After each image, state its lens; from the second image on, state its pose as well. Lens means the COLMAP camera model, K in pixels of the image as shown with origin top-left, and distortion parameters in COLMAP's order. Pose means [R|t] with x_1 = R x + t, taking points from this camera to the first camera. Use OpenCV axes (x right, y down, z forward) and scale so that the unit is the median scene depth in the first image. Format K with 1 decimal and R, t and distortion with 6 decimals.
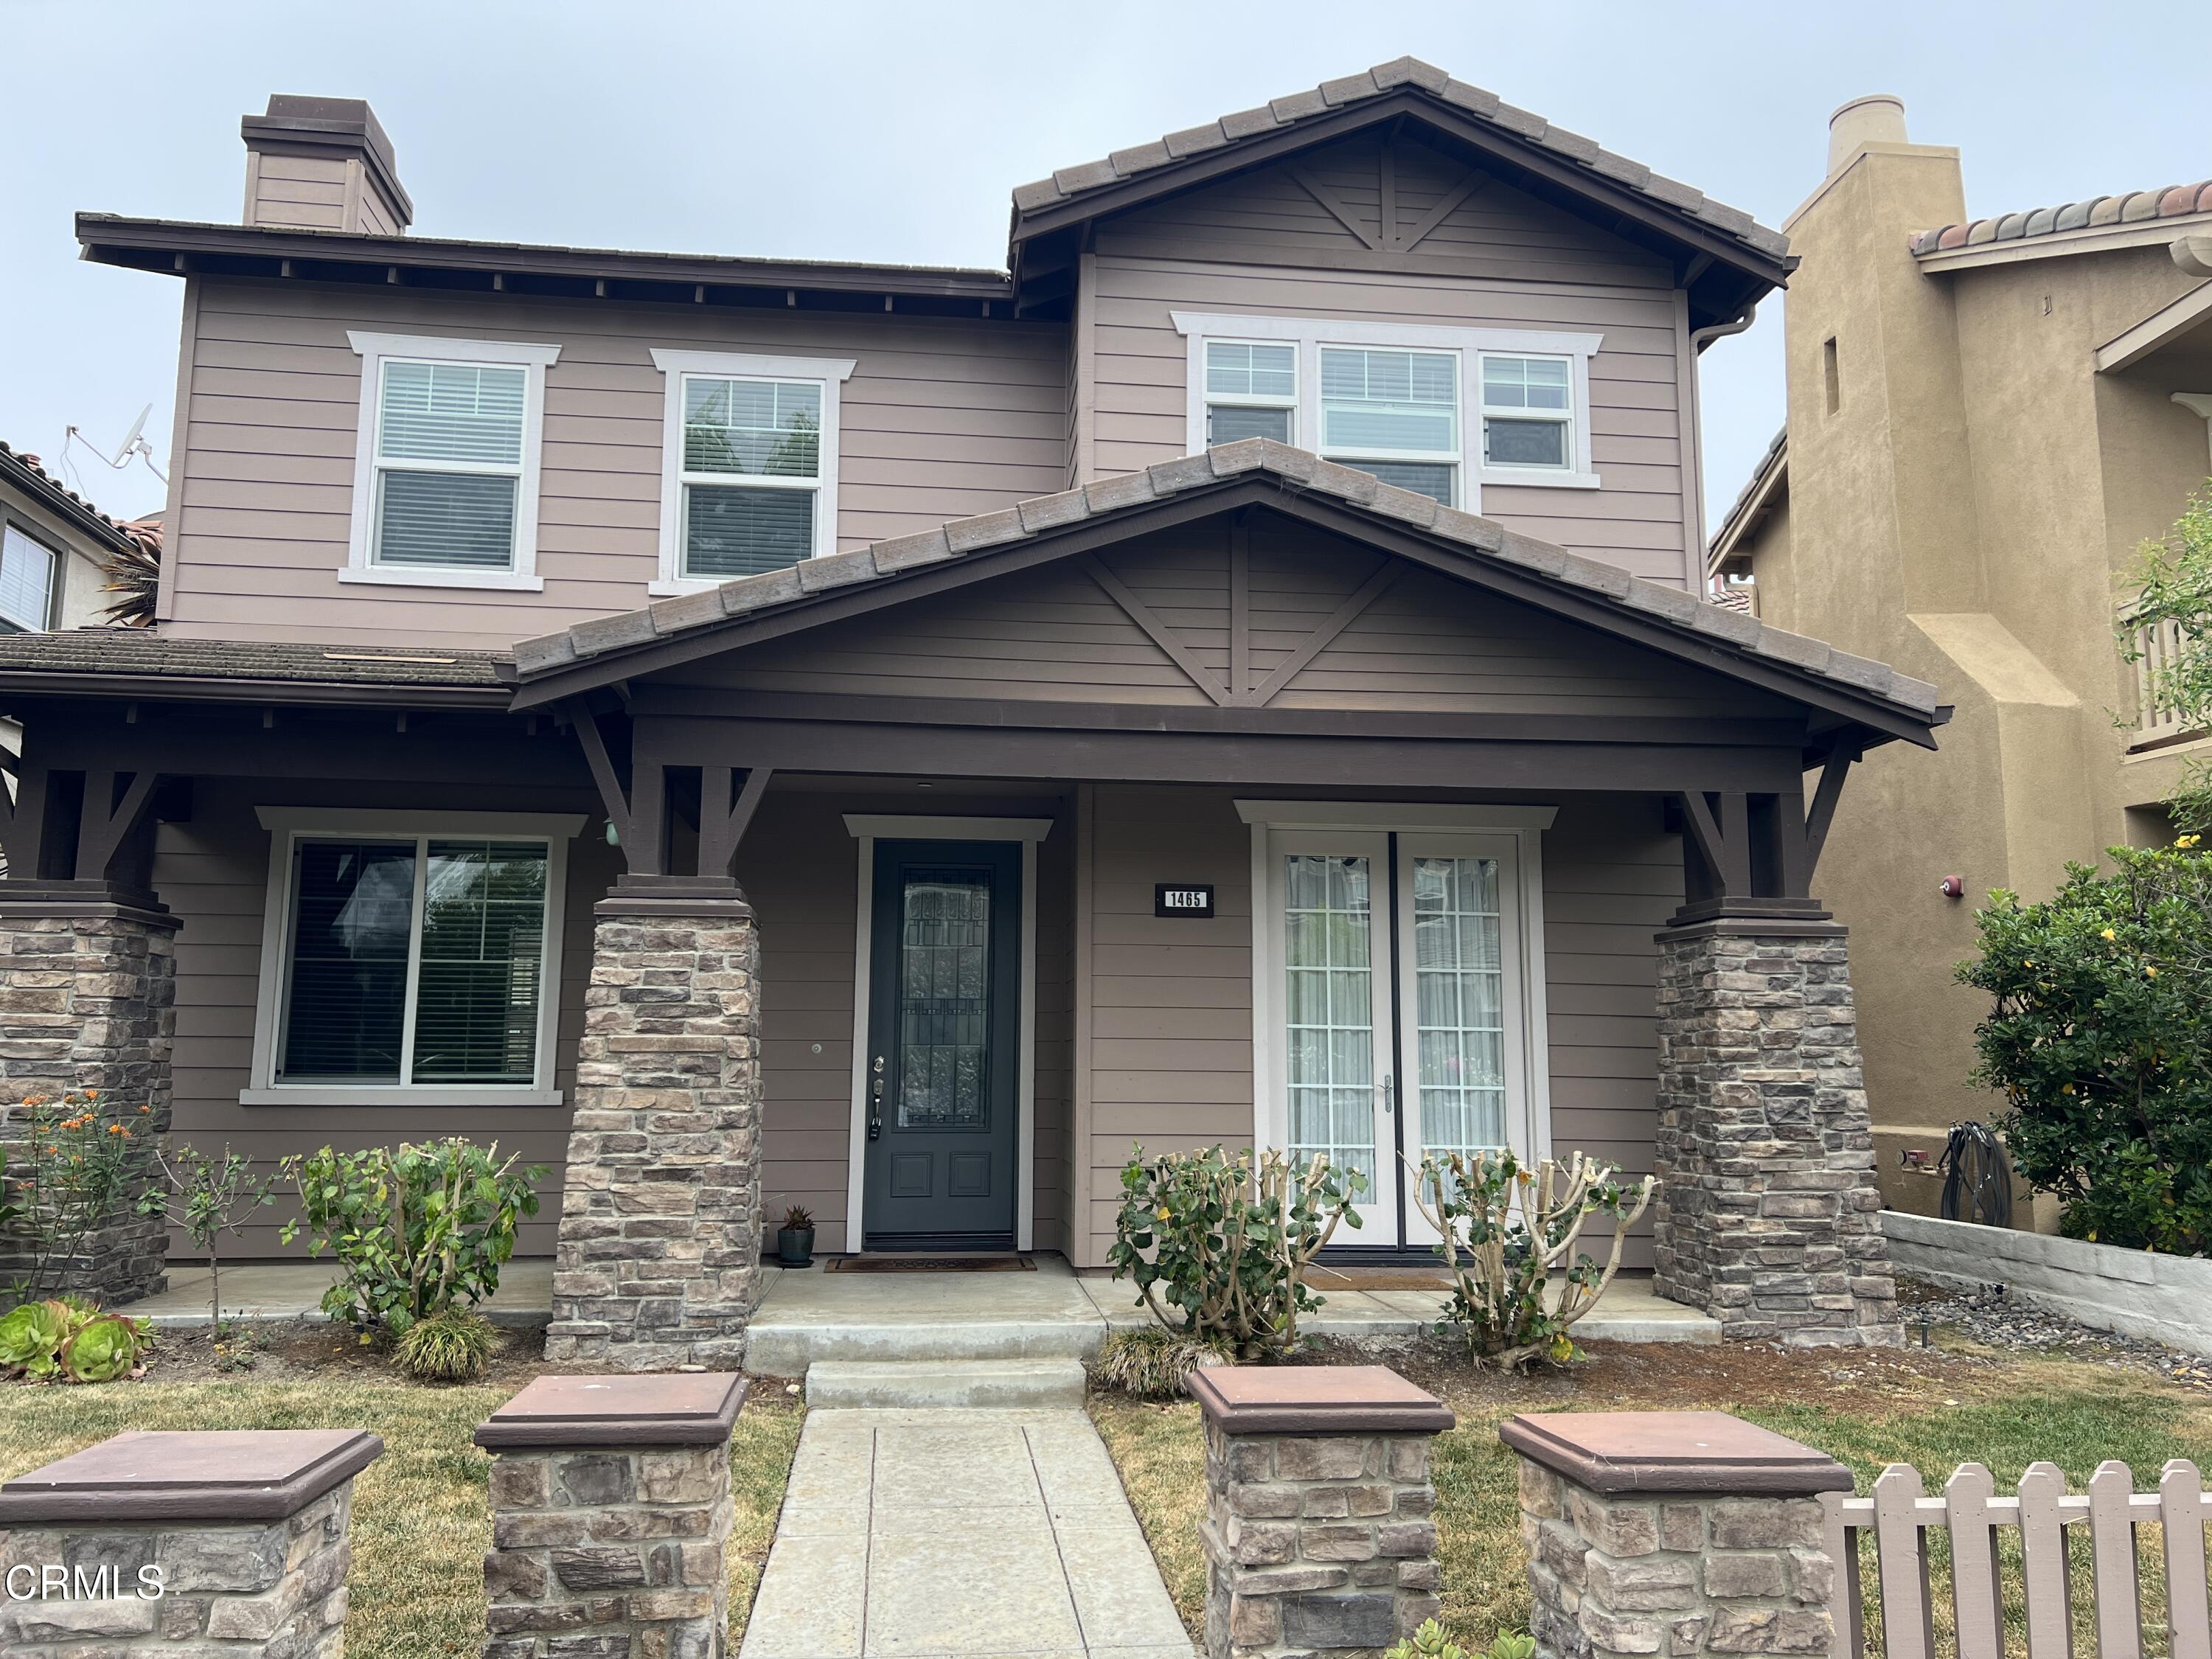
lens RADIAL K [[1667.2, 0, 1106.8], [0, 1667.2, 823.1], [0, 0, 1]] dist [0.030898, -0.018516]
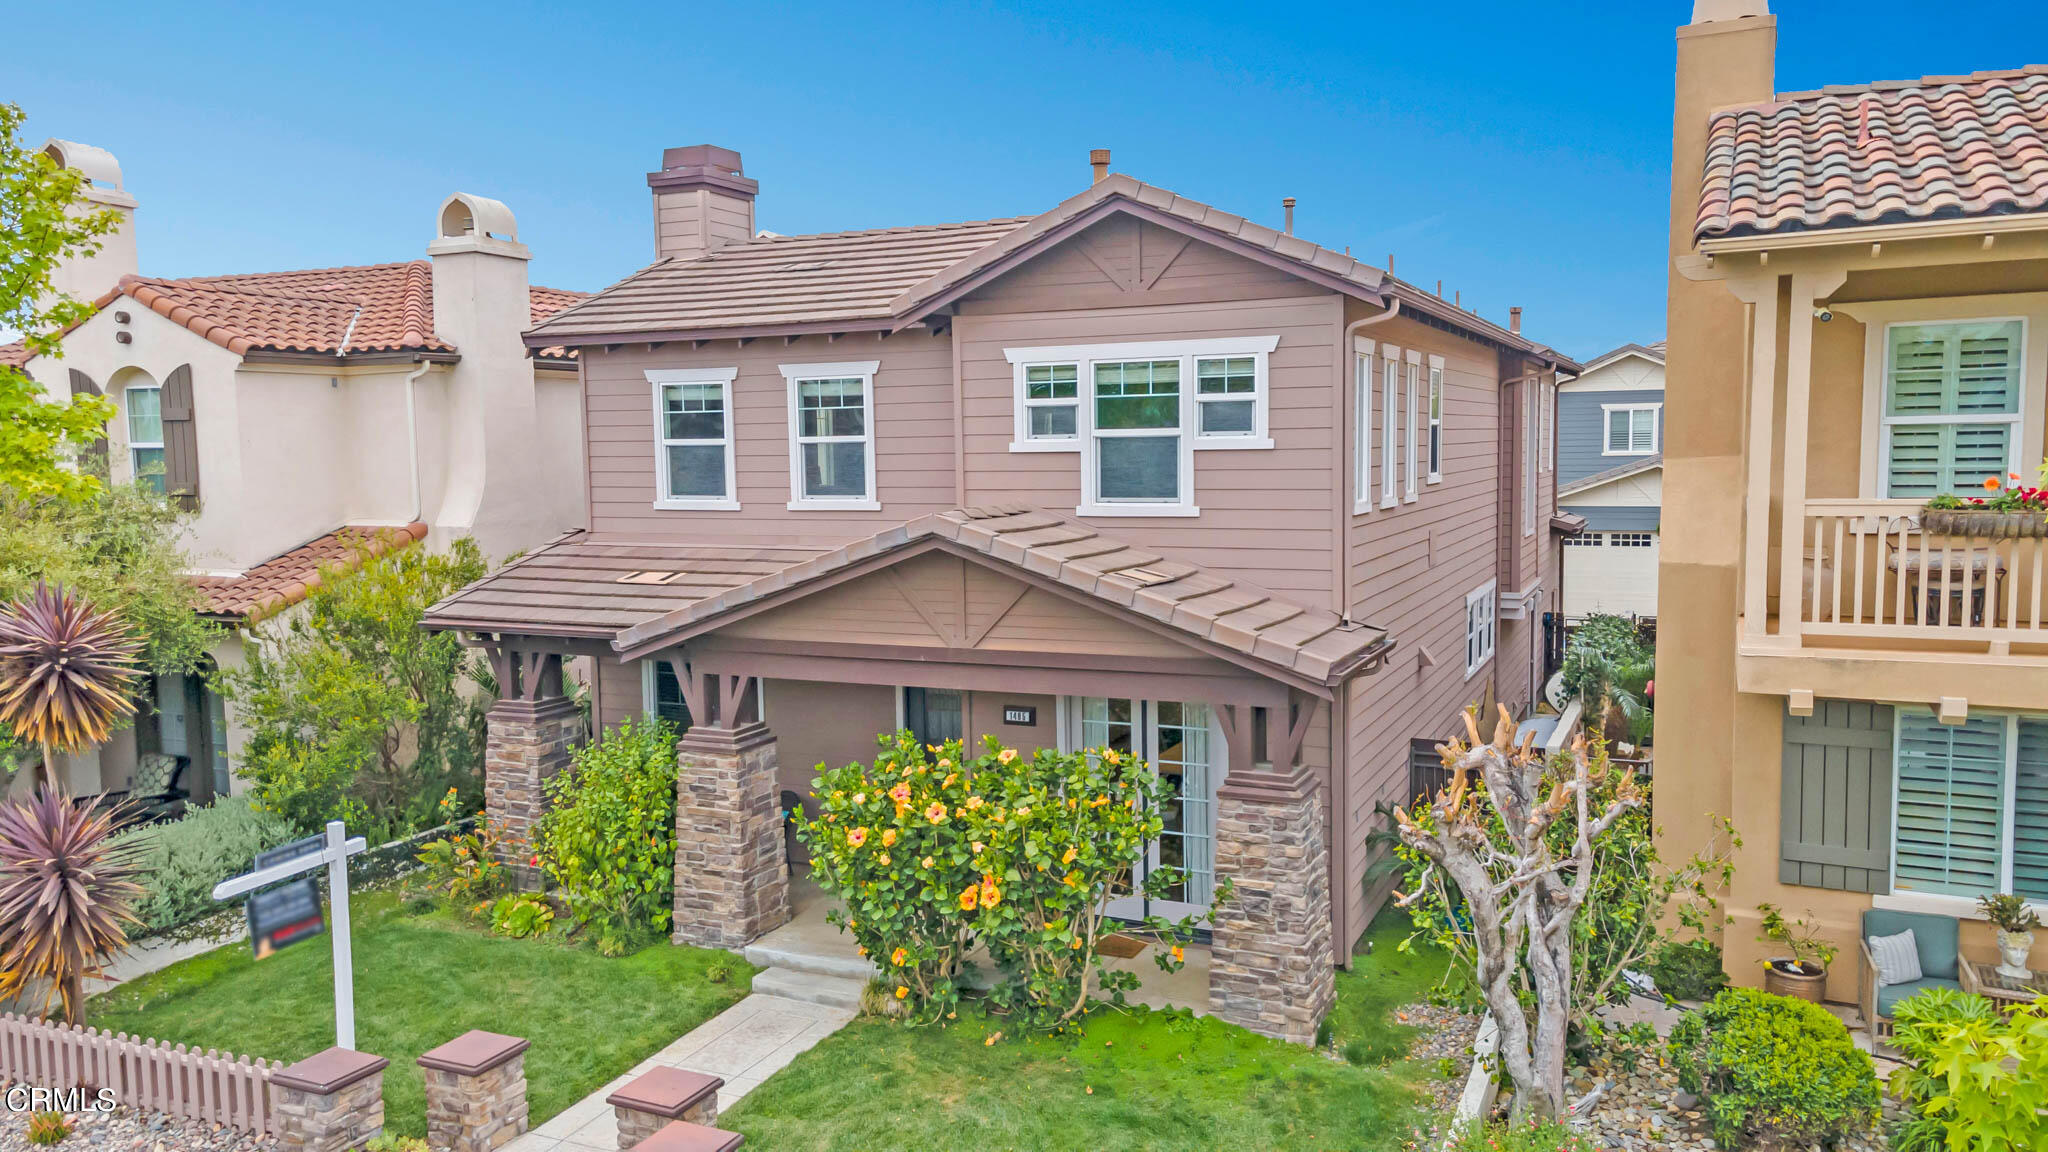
lens RADIAL K [[1503.4, 0, 1024.0], [0, 1503.4, 572.4], [0, 0, 1]] dist [0.039367, -0.000090]
pose [[0.853101, 0.025410, -0.521127, 0.993875], [0.098819, 0.972866, 0.209206, -0.488363], [0.512303, -0.229971, 0.827441, -0.275512]]
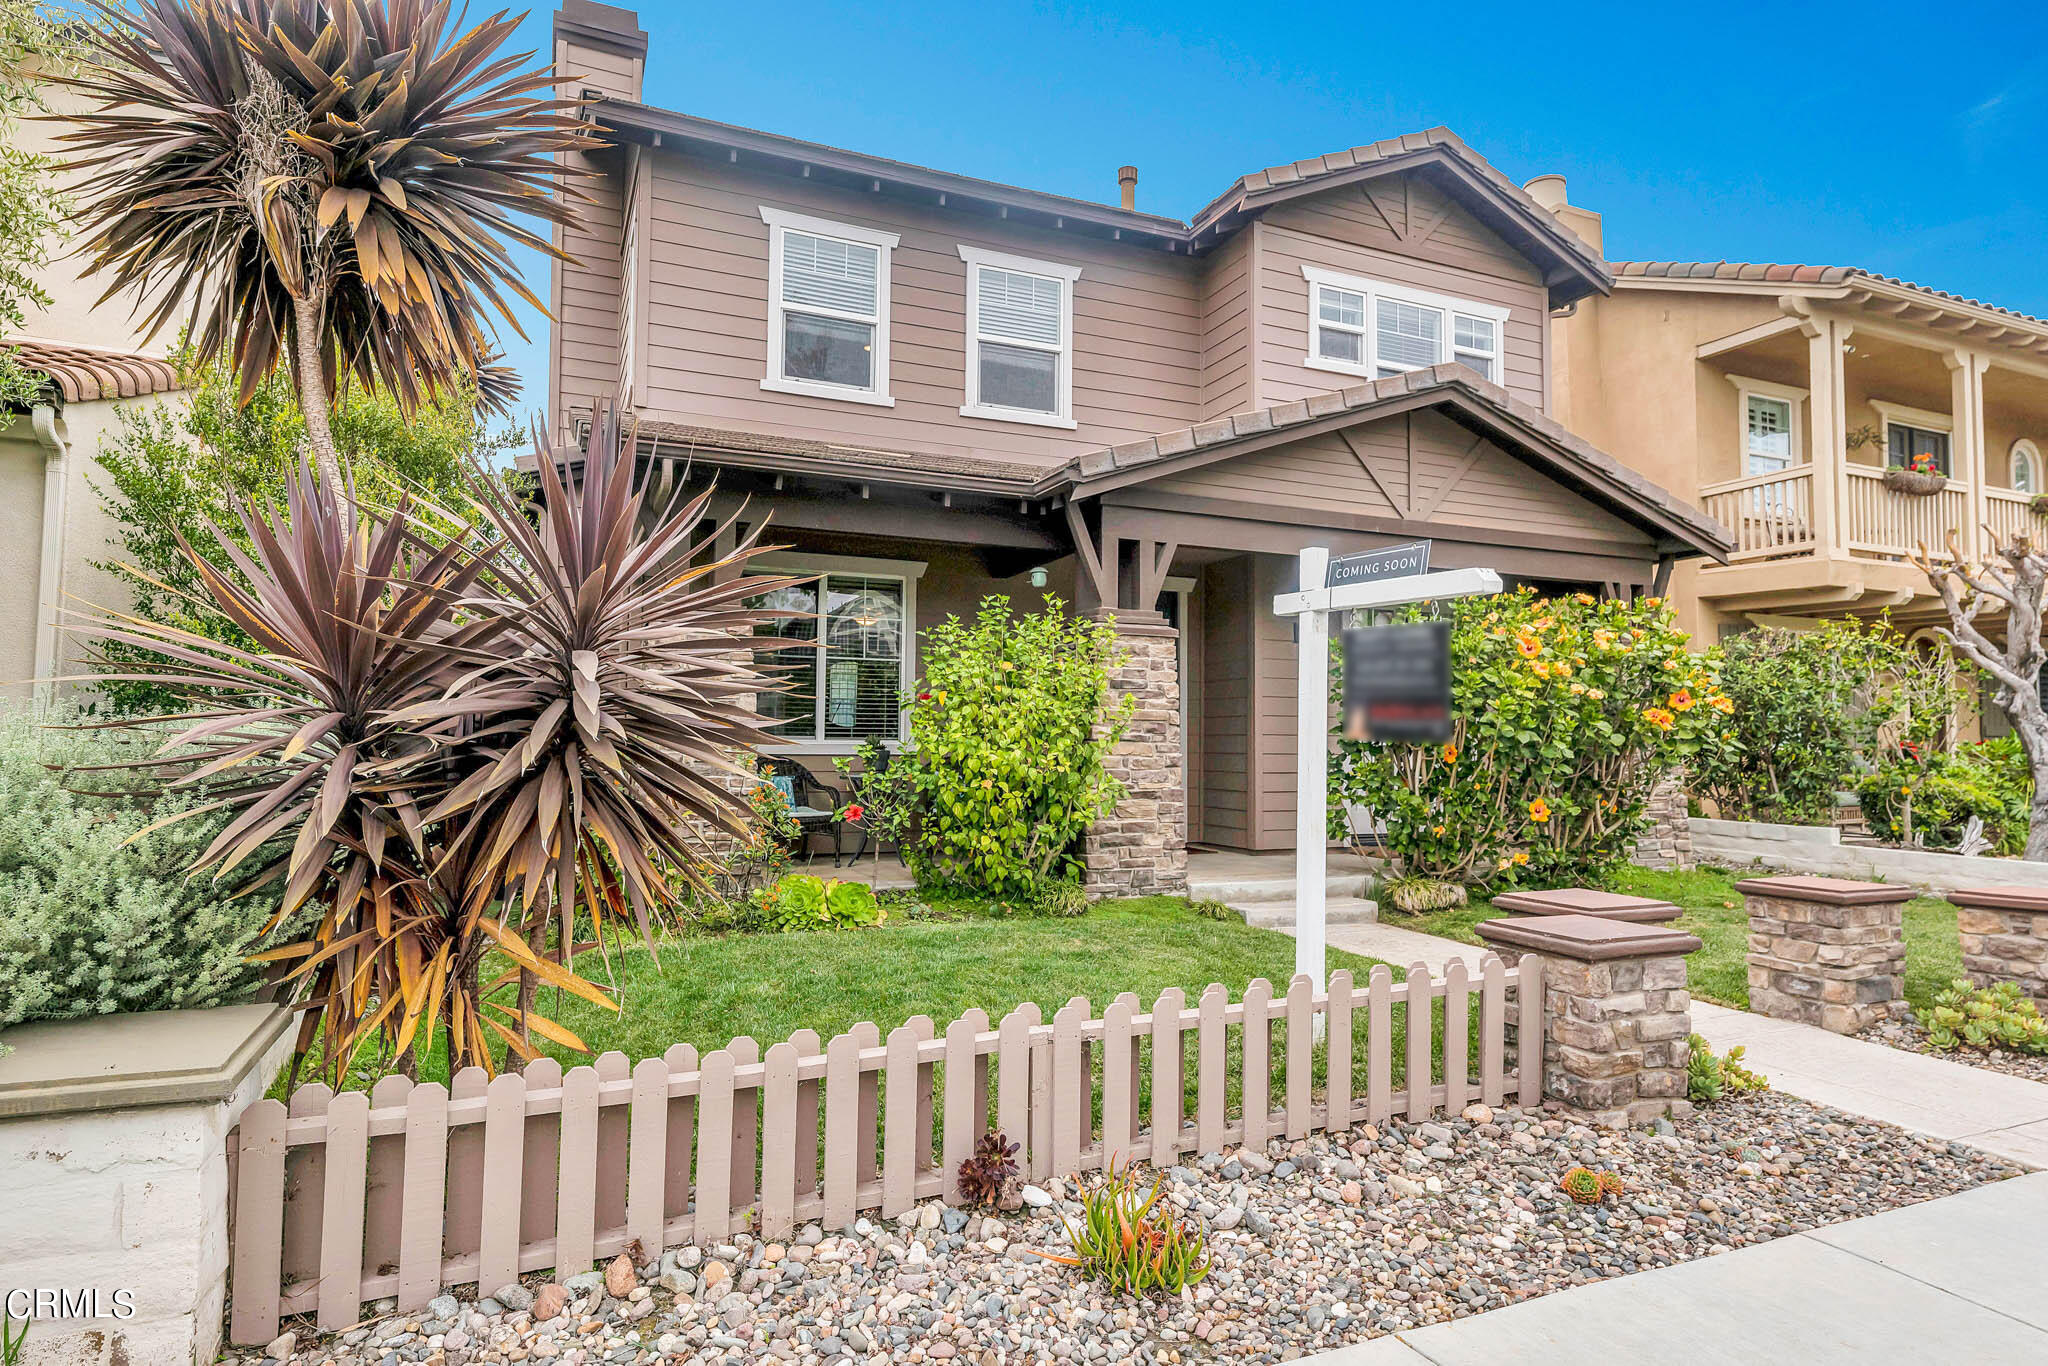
lens RADIAL K [[1126.0, 0, 1023.7], [0, 1126.0, 690.1], [0, 0, 1]] dist [-0.005245, -0.000649]
pose [[0.957752, 0.015407, 0.287183, -0.641040], [-0.045025, 0.994283, 0.096815, 0.008620], [-0.284050, -0.105655, 0.952970, 0.005396]]
